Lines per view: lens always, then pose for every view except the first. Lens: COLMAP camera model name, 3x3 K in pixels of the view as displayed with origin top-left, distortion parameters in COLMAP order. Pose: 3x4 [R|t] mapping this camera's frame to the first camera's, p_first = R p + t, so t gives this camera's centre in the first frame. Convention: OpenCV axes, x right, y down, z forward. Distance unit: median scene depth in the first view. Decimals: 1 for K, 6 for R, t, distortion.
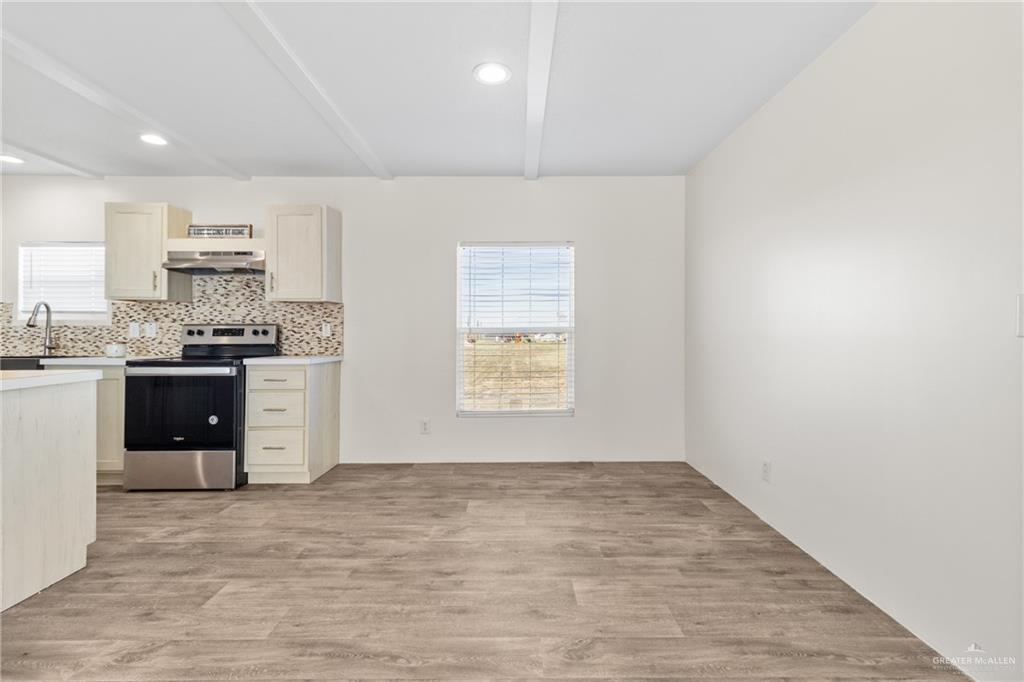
lens RADIAL K [[475.1, 0, 511.9], [0, 475.1, 325.2], [0, 0, 1]] dist [0.000514, 0.000118]
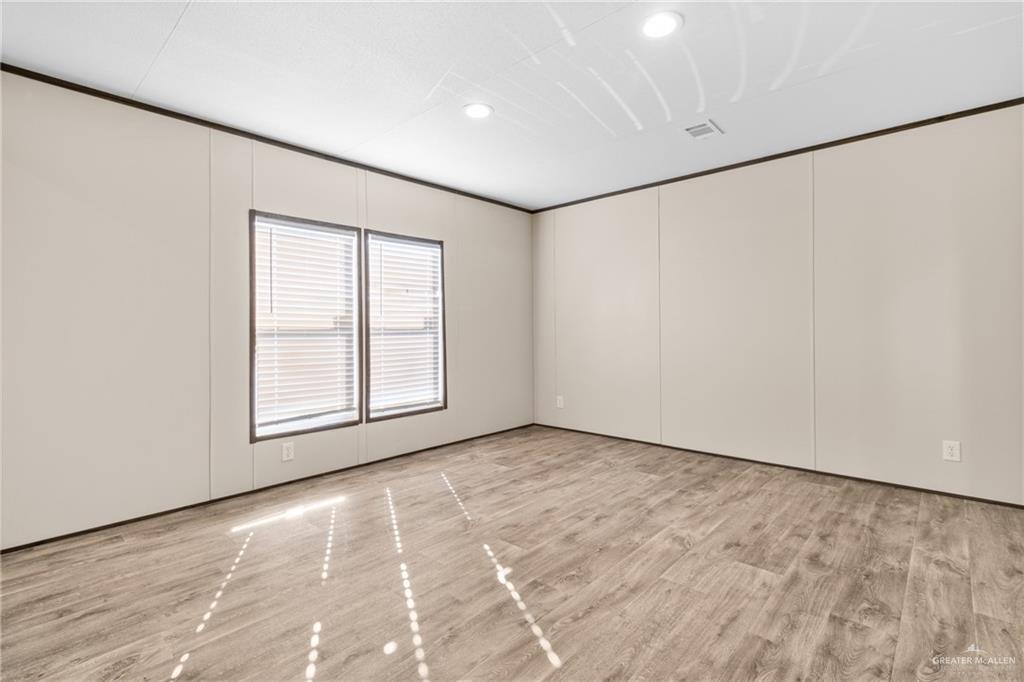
lens RADIAL K [[475.1, 0, 511.9], [0, 475.1, 325.2], [0, 0, 1]] dist [0.000514, 0.000118]
pose [[-0.680633, 0.006305, -0.732597, 1.259758], [0.025394, 0.999565, -0.014991, 0.018657], [0.732184, -0.028807, -0.680497, 1.310048]]
